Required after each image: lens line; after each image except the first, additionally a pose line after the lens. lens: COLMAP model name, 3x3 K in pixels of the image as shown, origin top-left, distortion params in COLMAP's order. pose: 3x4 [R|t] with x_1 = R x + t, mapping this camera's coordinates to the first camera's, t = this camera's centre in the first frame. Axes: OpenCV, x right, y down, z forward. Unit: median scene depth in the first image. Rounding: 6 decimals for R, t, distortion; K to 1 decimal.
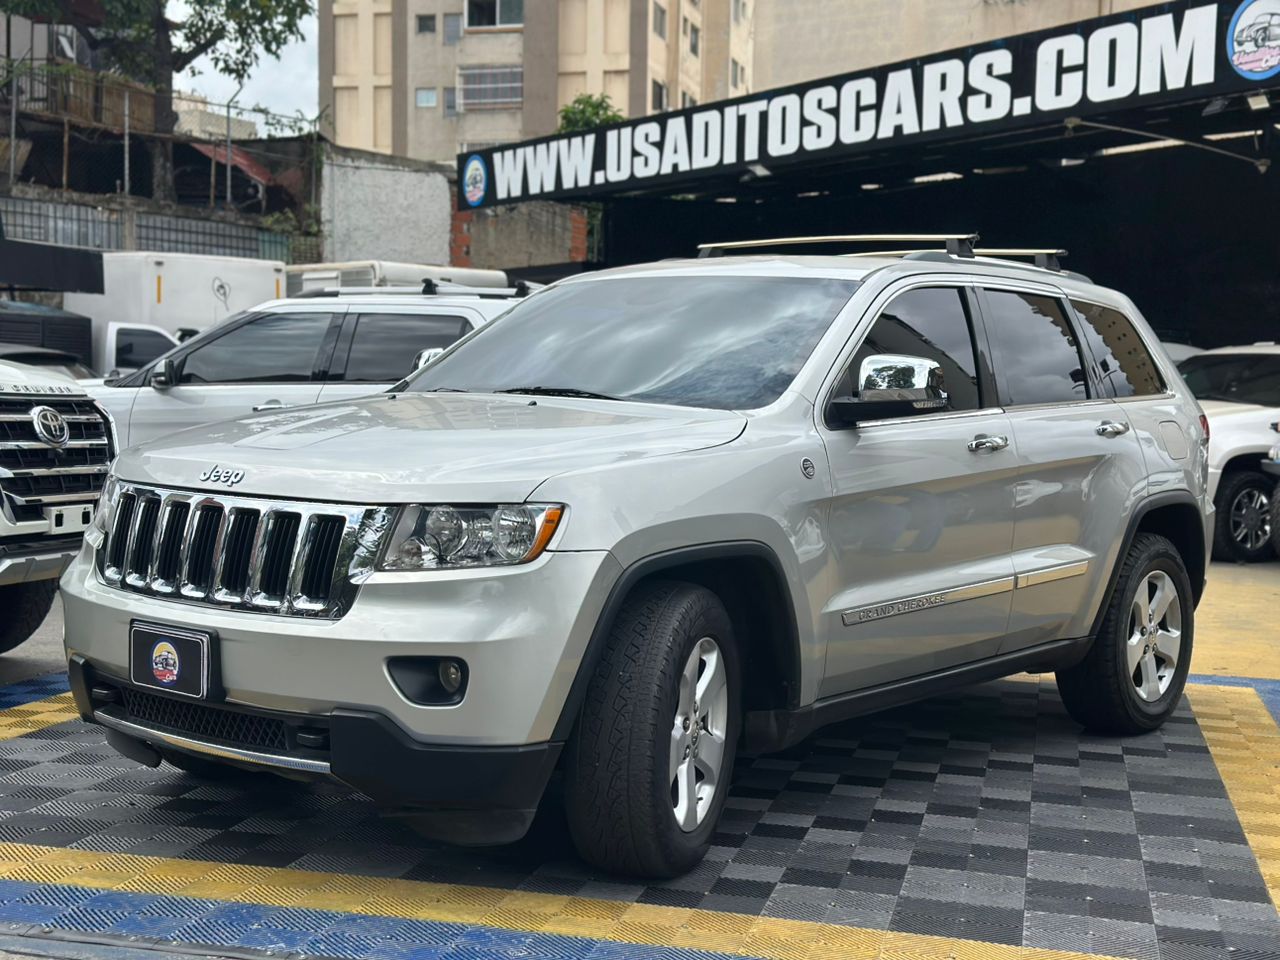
lens RADIAL K [[1819.0, 0, 638.8], [0, 1819.0, 498.9], [0, 0, 1]] dist [0.241171, -0.547367]
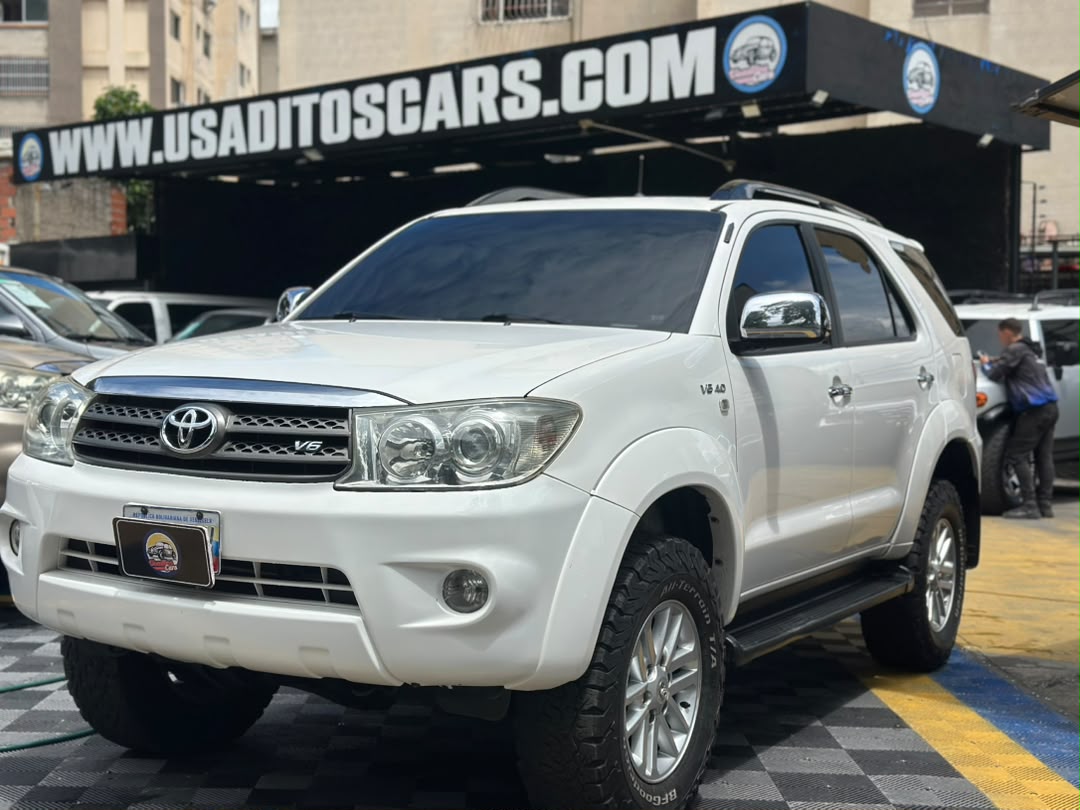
lens RADIAL K [[1542.6, 0, 534.8], [0, 1542.6, 401.7], [0, 0, 1]] dist [0.239137, -0.533709]
pose [[0.970770, -0.013364, 0.239639, -0.034215], [0.019480, 0.999542, -0.023169, -0.003790], [-0.239220, 0.027160, 0.970585, 0.046930]]
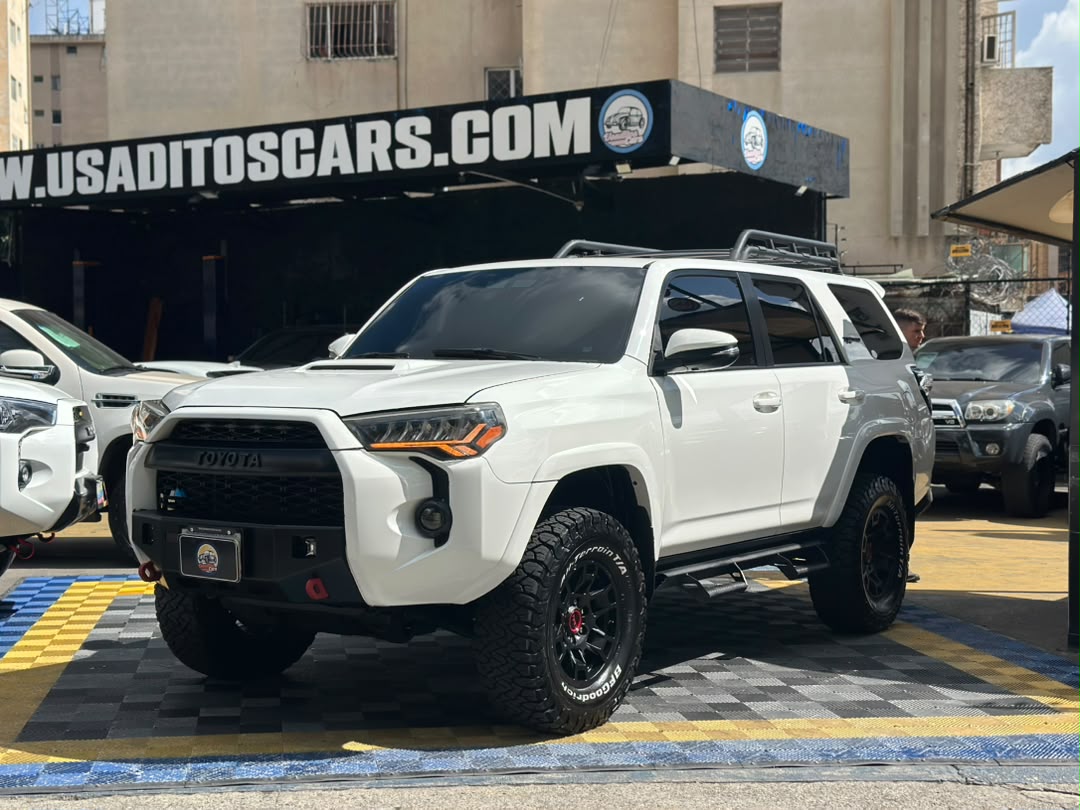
lens RADIAL K [[1541.9, 0, 545.1], [0, 1541.9, 402.0], [0, 0, 1]] dist [0.245943, -0.573060]
pose [[0.919788, -0.027470, 0.391453, -0.142606], [0.040534, 0.998862, -0.025148, -0.005423], [-0.390316, 0.038997, 0.919855, -0.044827]]
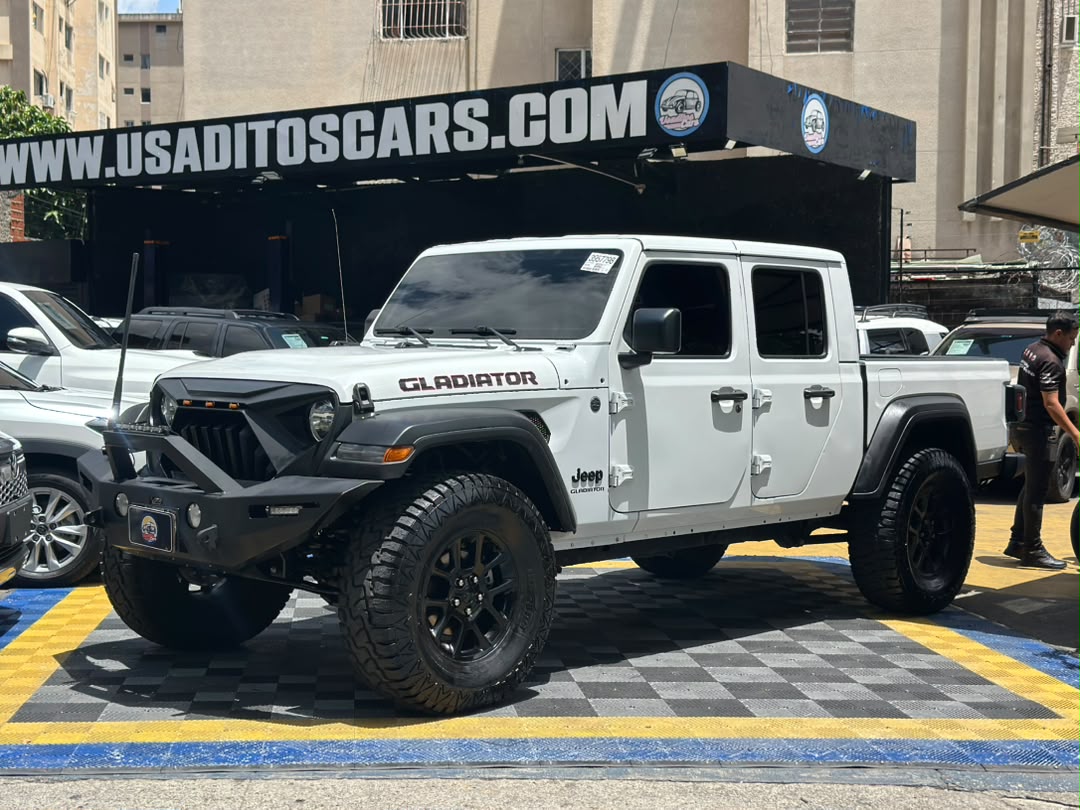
lens RADIAL K [[1541.9, 0, 545.1], [0, 1541.9, 402.0], [0, 0, 1]] dist [0.245943, -0.573060]
pose [[0.939286, -0.019545, 0.342577, -0.126398], [0.025892, 0.999567, -0.013962, -0.007300], [-0.342156, 0.021984, 0.939386, -0.050011]]
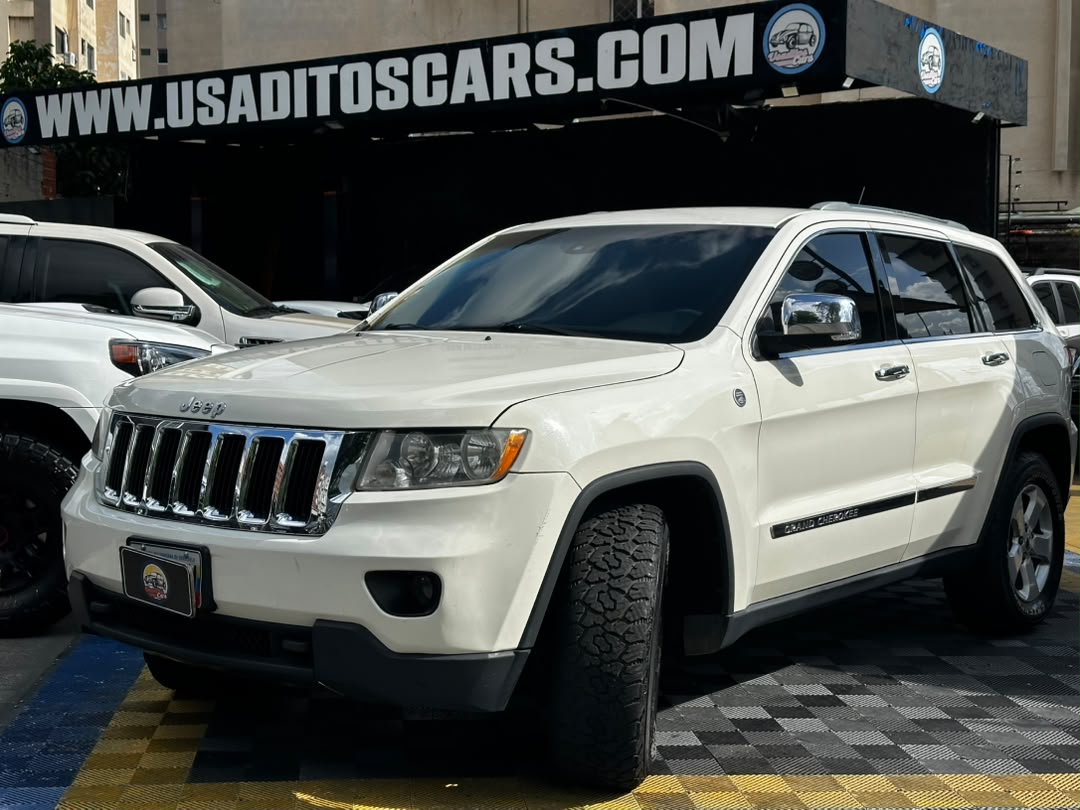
lens RADIAL K [[1541.9, 0, 545.1], [0, 1541.9, 402.0], [0, 0, 1]] dist [0.245943, -0.573060]
pose [[0.942103, -0.031232, 0.333866, -0.146047], [0.029734, 0.999512, 0.009596, -0.009861], [-0.334003, 0.000886, 0.942572, 0.026331]]
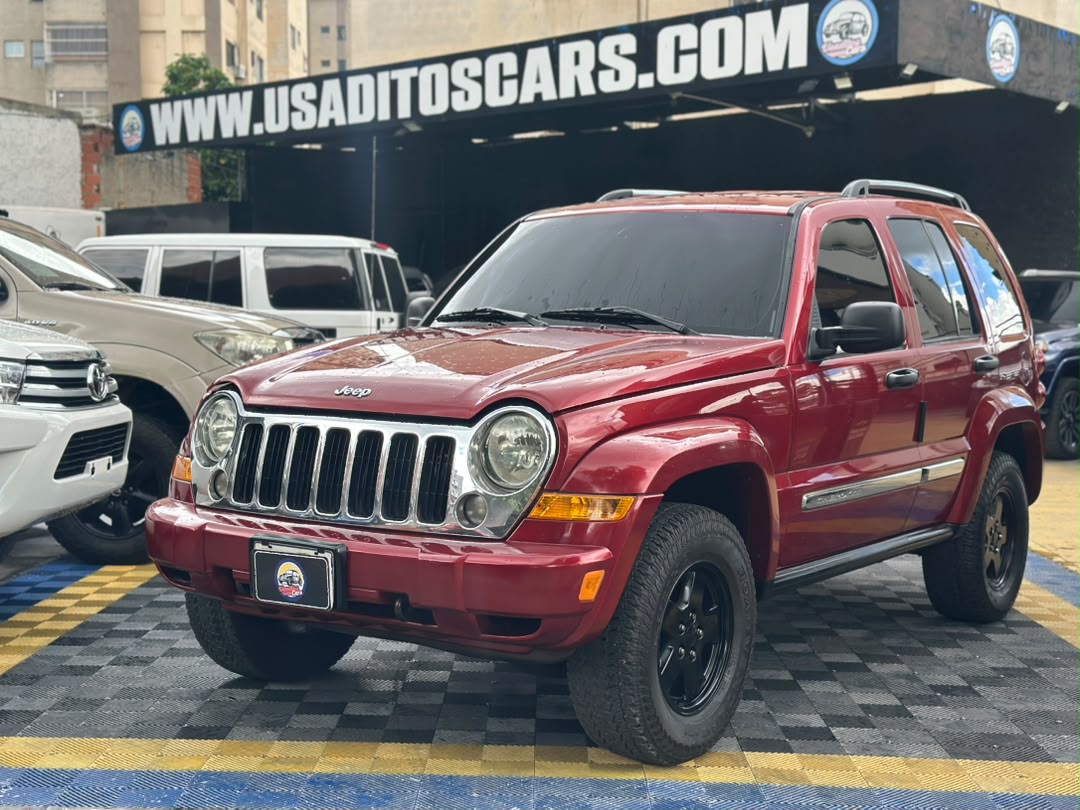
lens RADIAL K [[1541.9, 0, 545.1], [0, 1541.9, 402.0], [0, 0, 1]] dist [0.245943, -0.573060]
pose [[0.974800, -0.025495, 0.221621, -0.079407], [0.025234, 0.999674, 0.004009, -0.003978], [-0.221651, 0.001684, 0.975125, 0.005007]]
